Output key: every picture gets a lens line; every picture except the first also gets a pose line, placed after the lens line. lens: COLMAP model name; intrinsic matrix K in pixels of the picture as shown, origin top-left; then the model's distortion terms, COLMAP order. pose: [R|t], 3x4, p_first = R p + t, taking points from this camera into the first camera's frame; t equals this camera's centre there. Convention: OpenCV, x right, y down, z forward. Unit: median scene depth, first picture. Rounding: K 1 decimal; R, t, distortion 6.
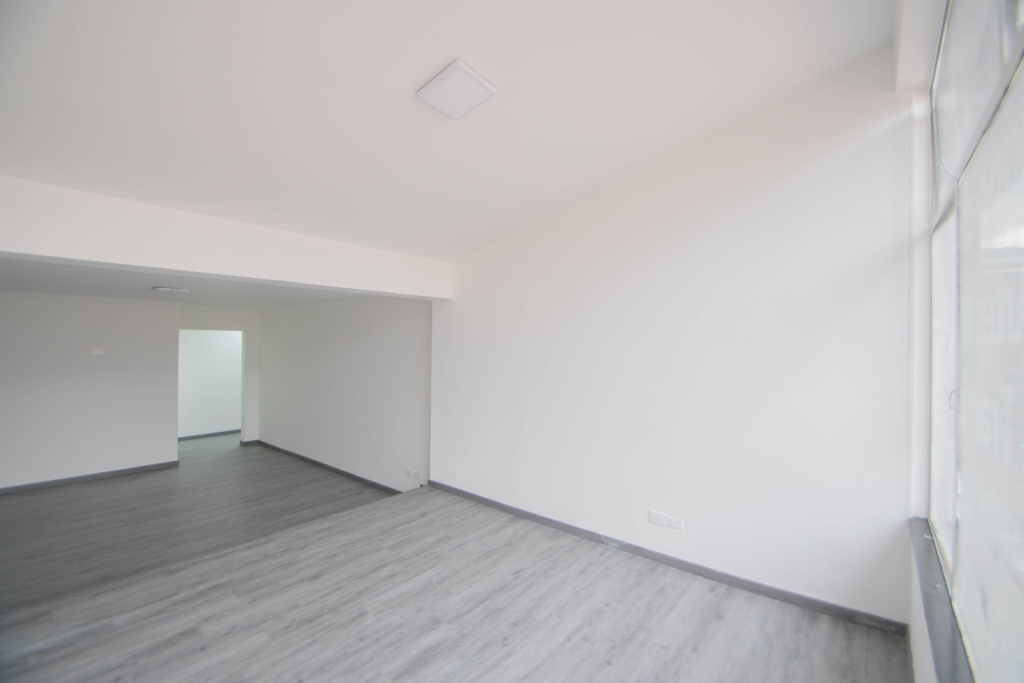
lens RADIAL K [[455.2, 0, 520.2], [0, 455.2, 335.4], [0, 0, 1]] dist [0.012773, -0.018203]
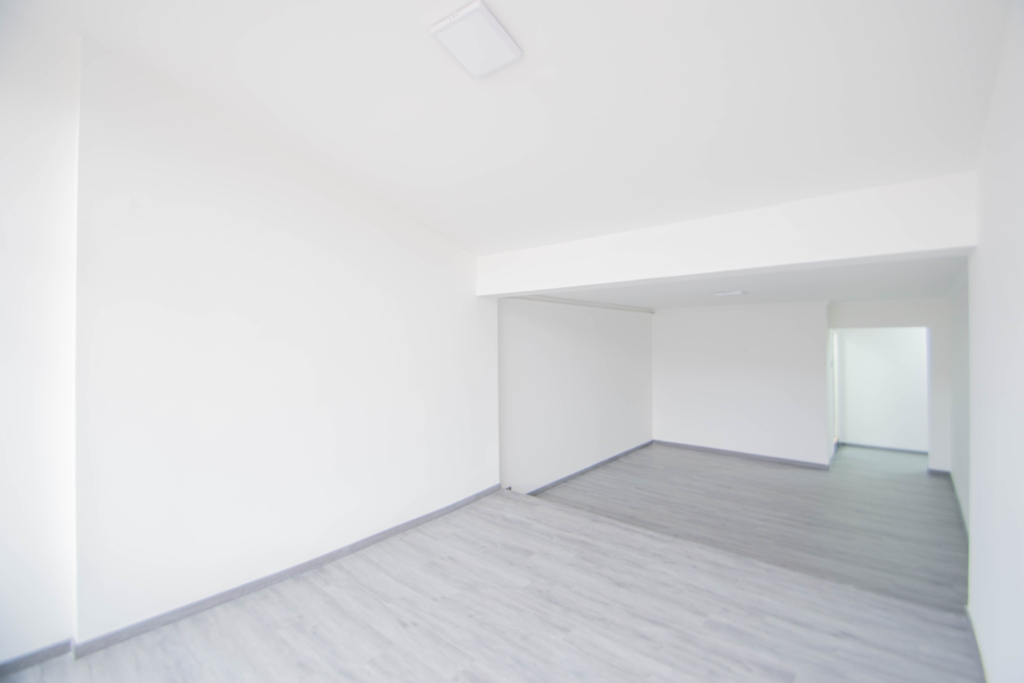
lens RADIAL K [[455.2, 0, 520.2], [0, 455.2, 335.4], [0, 0, 1]] dist [0.012773, -0.018203]
pose [[-0.055770, -0.023570, -0.998165, 0.524979], [0.018304, 0.999529, -0.024625, 0.026508], [0.998276, -0.019644, -0.055313, 0.844871]]
